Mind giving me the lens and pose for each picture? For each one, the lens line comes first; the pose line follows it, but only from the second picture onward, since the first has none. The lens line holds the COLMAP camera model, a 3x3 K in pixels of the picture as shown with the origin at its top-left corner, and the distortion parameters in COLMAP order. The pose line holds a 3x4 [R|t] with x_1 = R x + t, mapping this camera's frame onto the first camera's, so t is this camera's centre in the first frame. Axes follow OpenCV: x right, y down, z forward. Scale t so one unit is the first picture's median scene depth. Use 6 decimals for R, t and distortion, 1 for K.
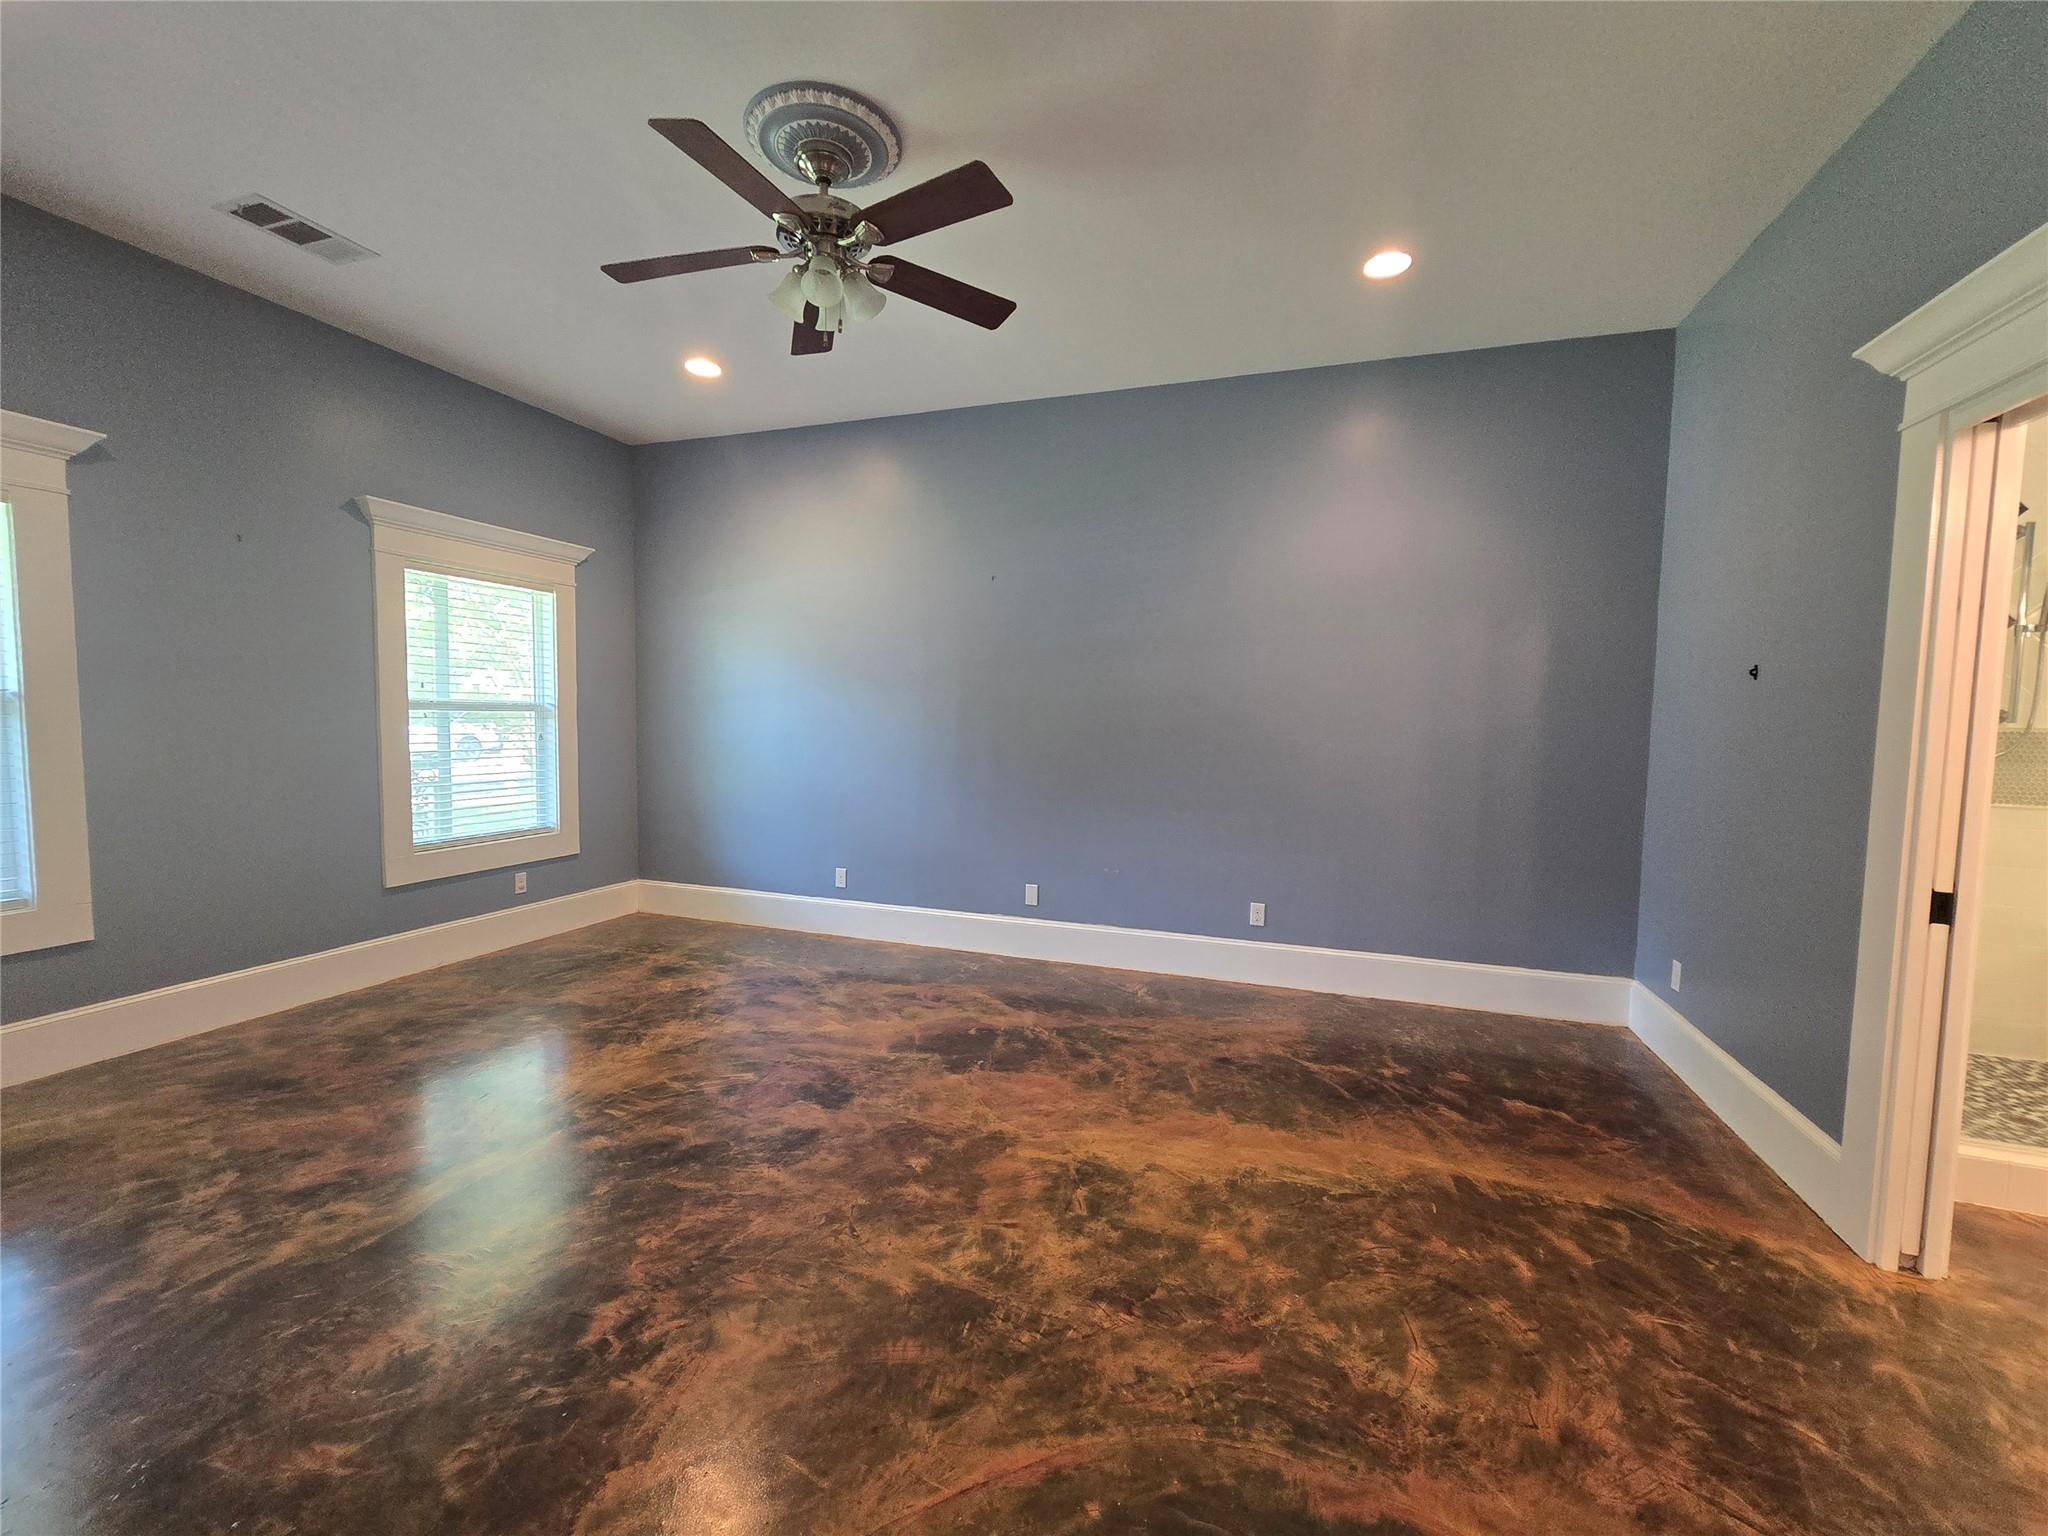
lens RADIAL K [[840.4, 0, 1016.4], [0, 840.4, 770.9], [0, 0, 1]] dist [-0.006691, 0.001691]
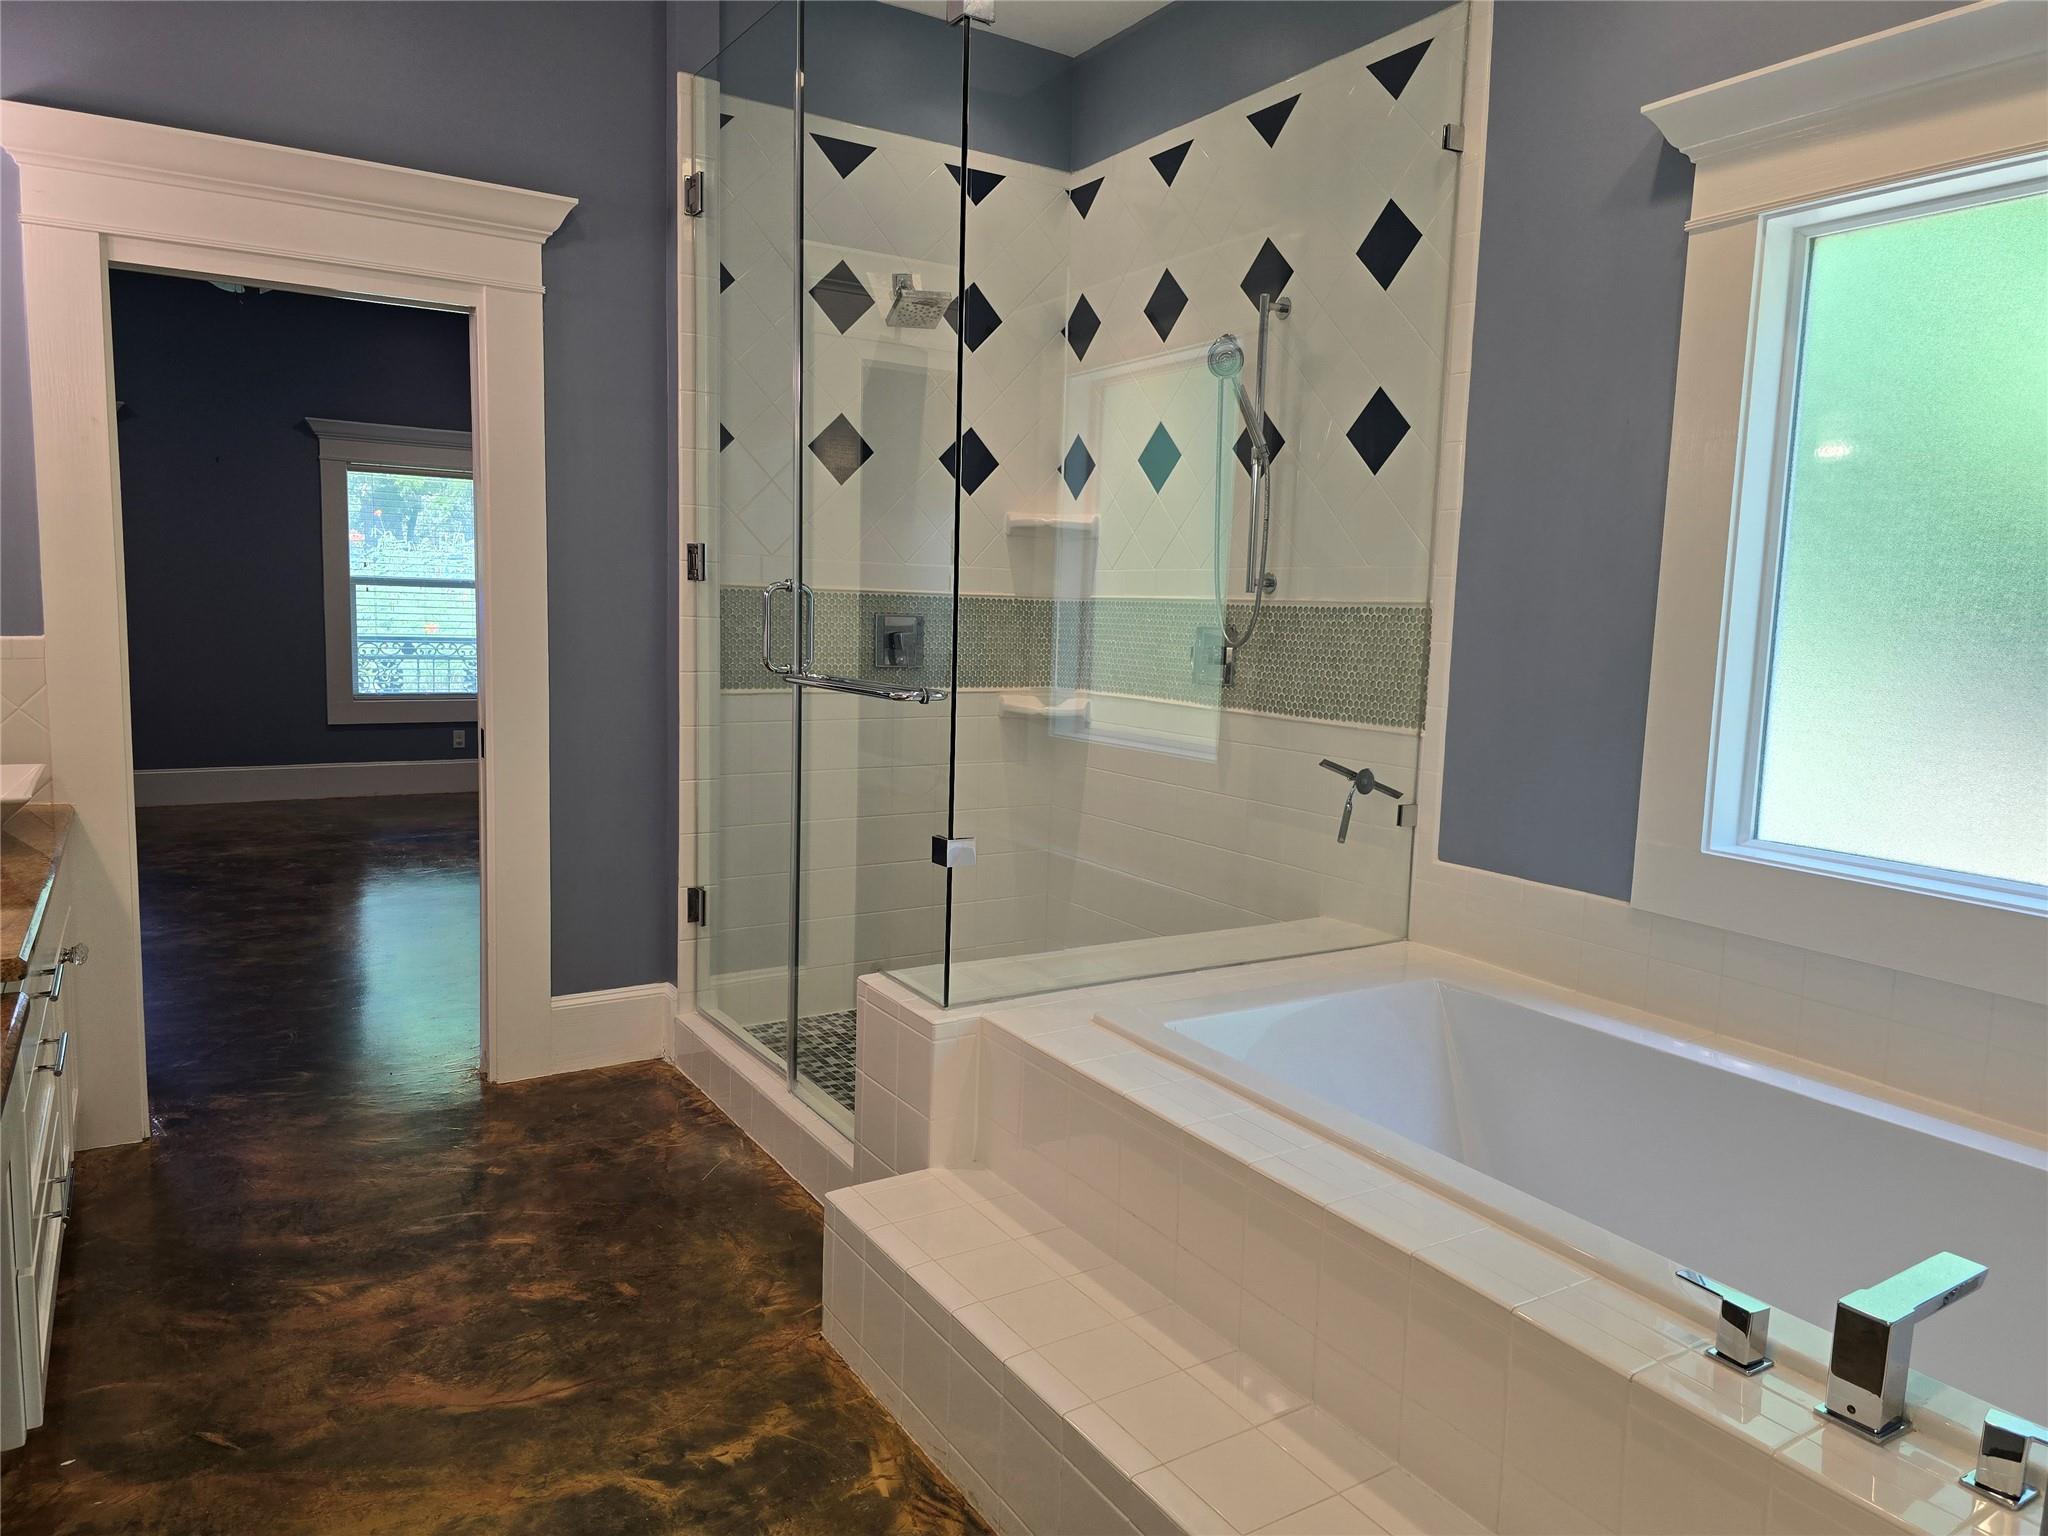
lens RADIAL K [[1367.8, 0, 1028.2], [0, 1367.8, 751.6], [0, 0, 1]] dist [0.071280, -0.061834]
pose [[0.784532, 0.078357, -0.615117, 1.360291], [-0.062445, 0.996925, 0.047350, 0.014087], [0.616936, 0.001263, 0.787013, -0.004022]]
